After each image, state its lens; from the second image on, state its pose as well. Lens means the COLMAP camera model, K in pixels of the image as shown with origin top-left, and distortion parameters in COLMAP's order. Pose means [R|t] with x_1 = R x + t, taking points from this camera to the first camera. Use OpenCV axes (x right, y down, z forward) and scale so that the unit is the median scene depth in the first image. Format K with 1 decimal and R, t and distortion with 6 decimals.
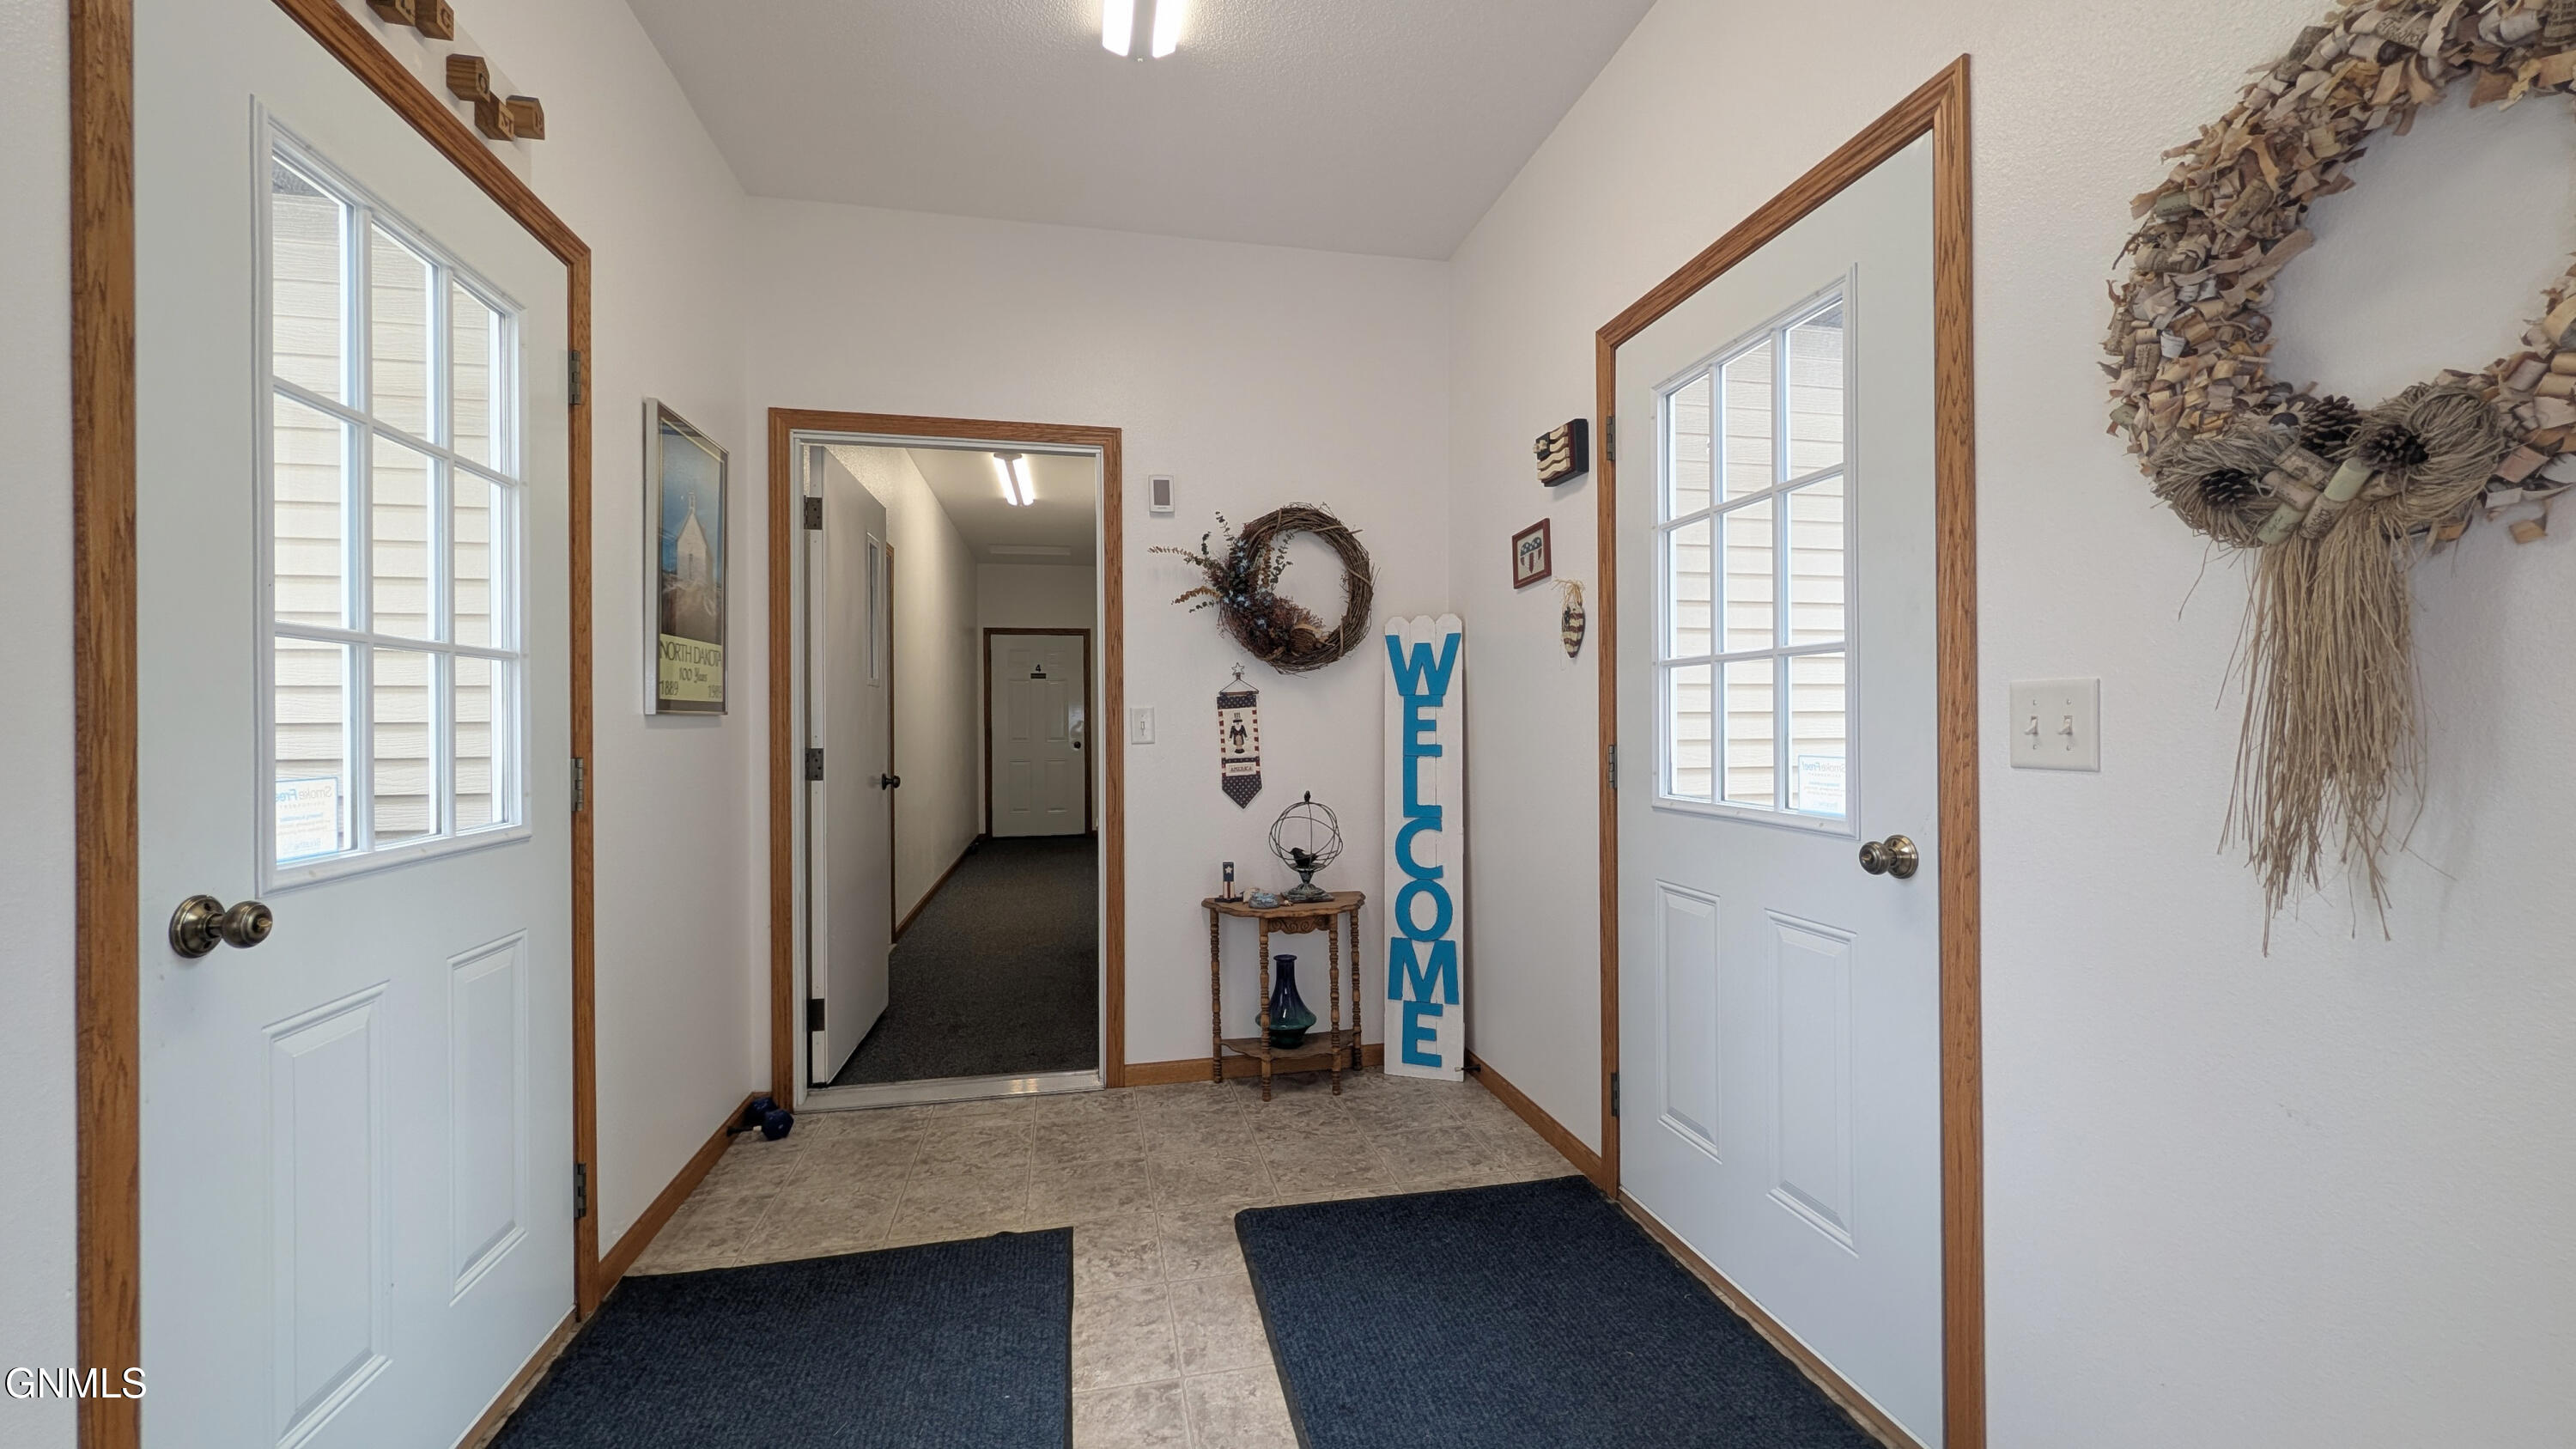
lens RADIAL K [[995.8, 0, 1302.7], [0, 995.8, 731.2], [0, 0, 1]] dist [0.002412, -0.000283]
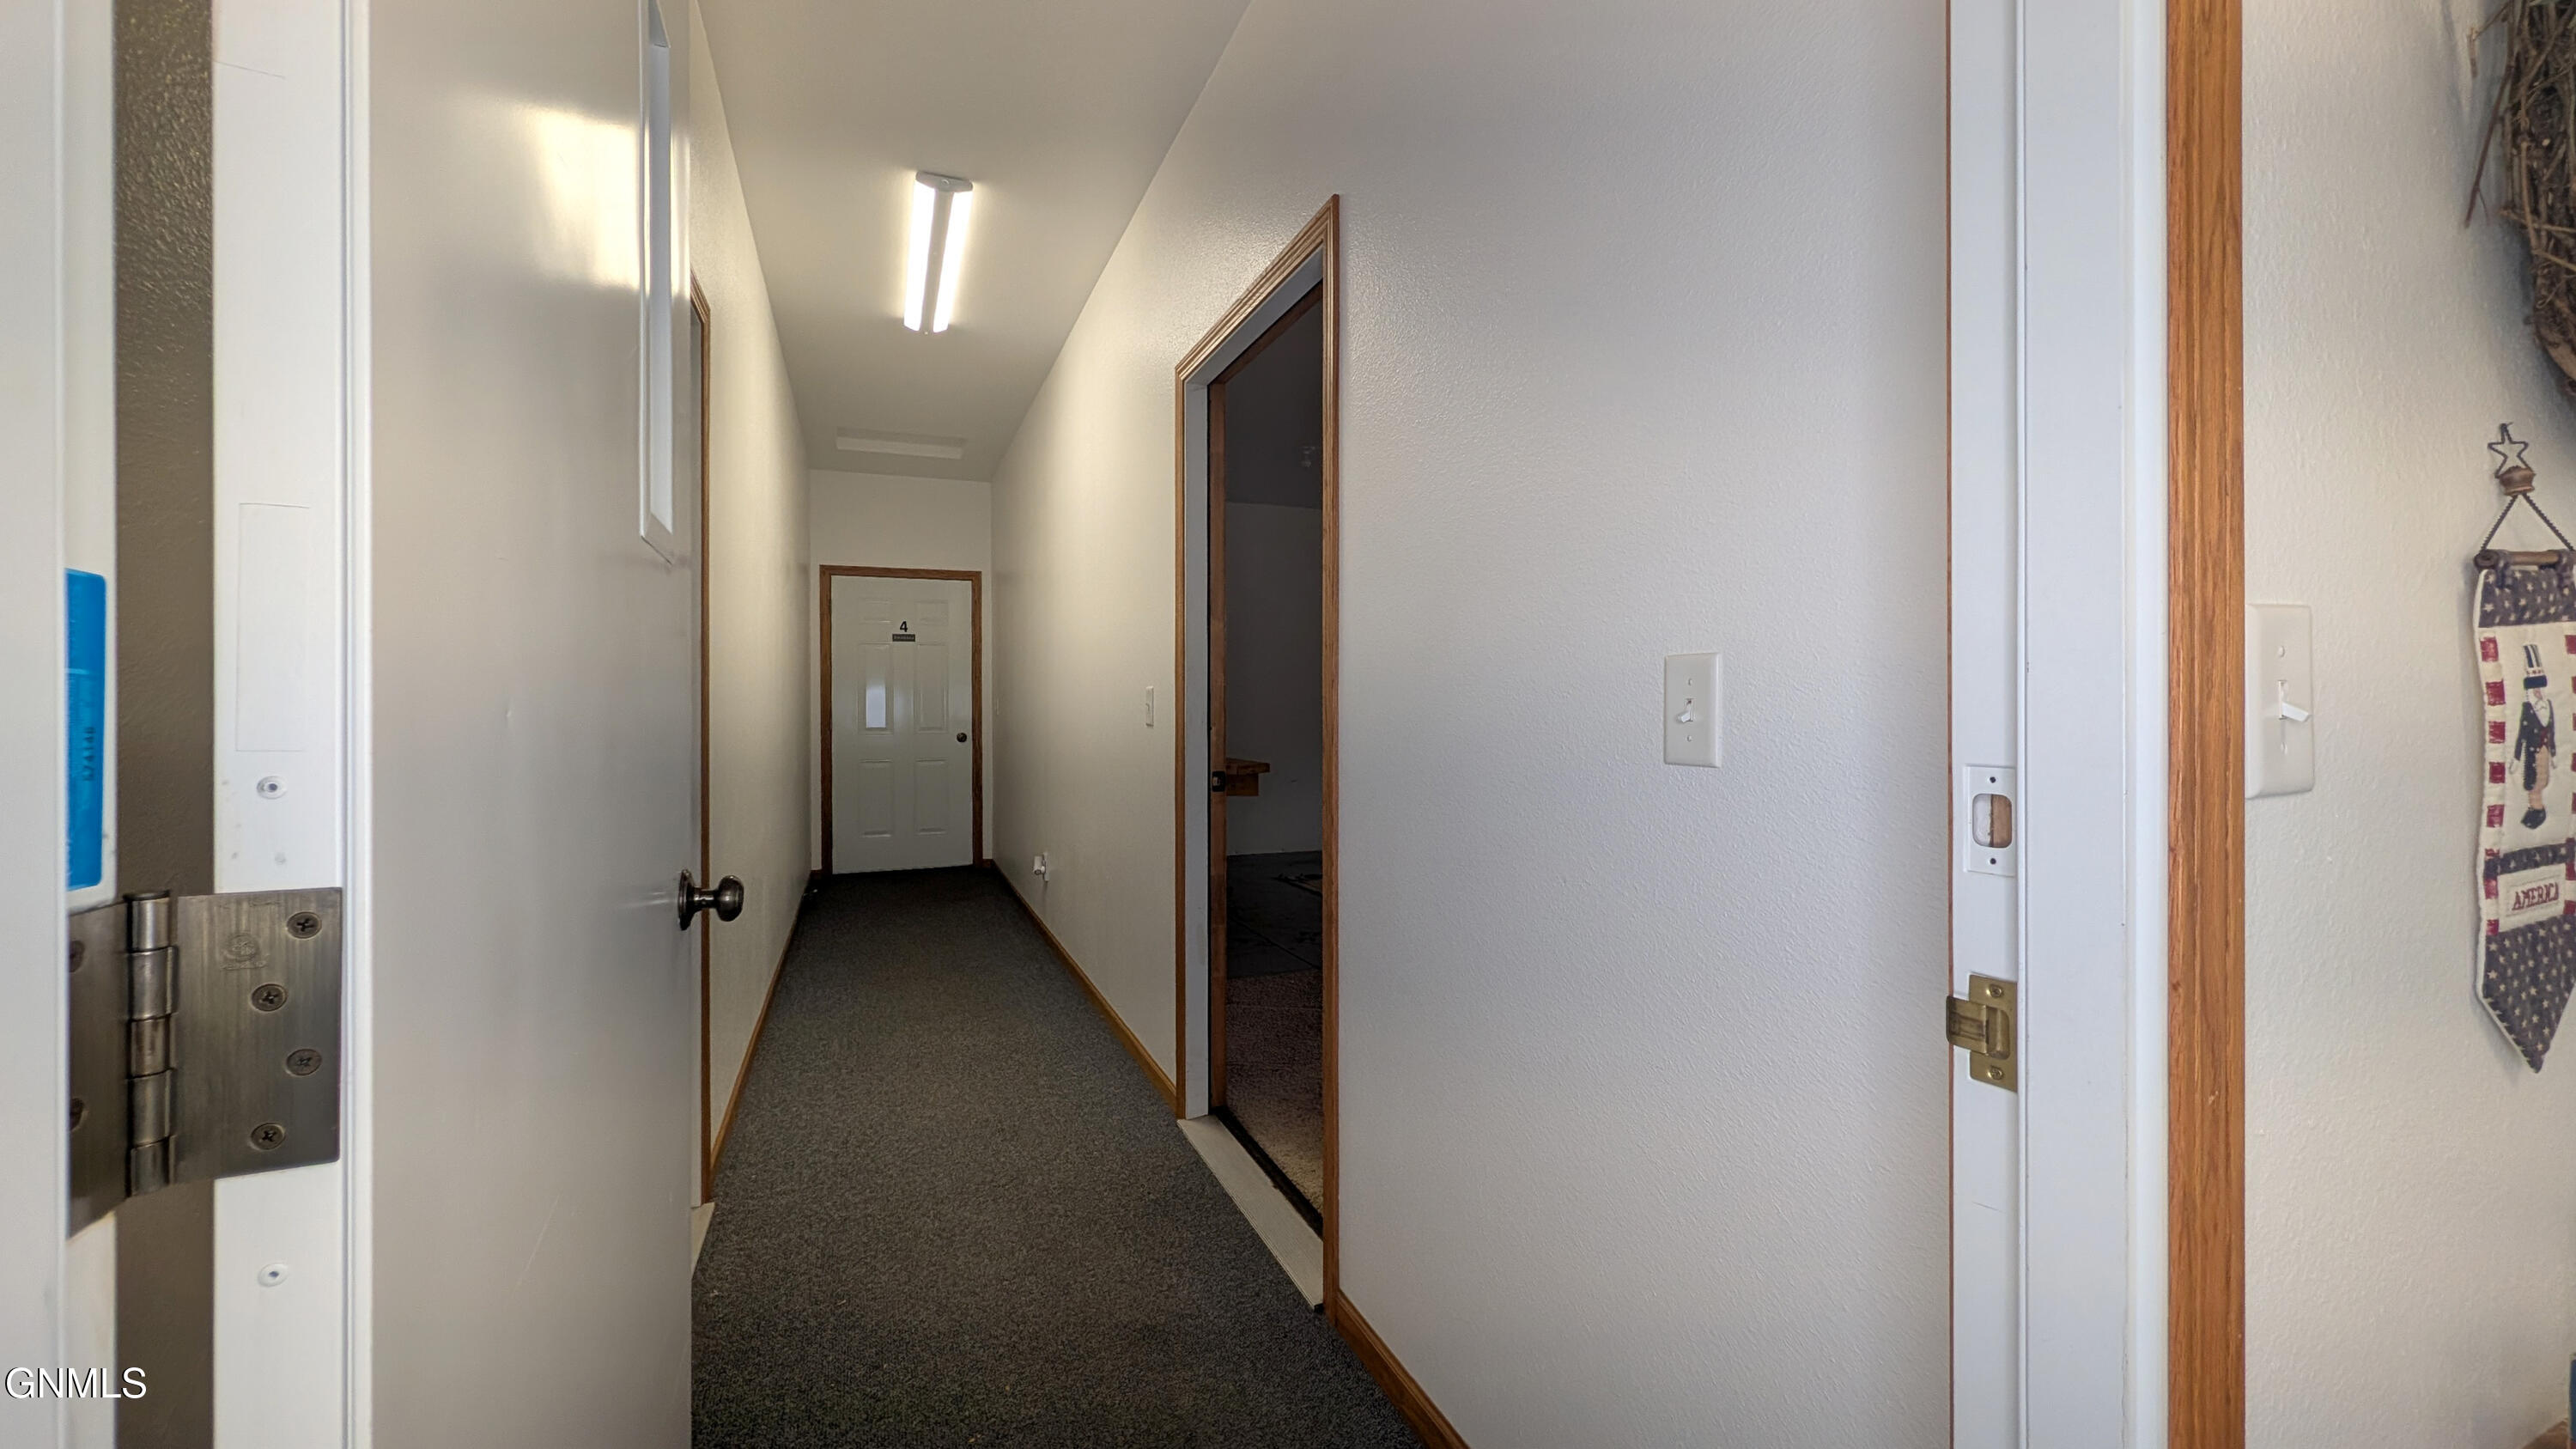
lens RADIAL K [[995.8, 0, 1283.9], [0, 995.8, 716.8], [0, 0, 1]] dist [0.002412, -0.000283]
pose [[0.984962, 0.004201, 0.172719, -0.176098], [-0.003897, 0.999990, -0.002105, -0.000515], [-0.172726, 0.001400, 0.984969, 0.387074]]
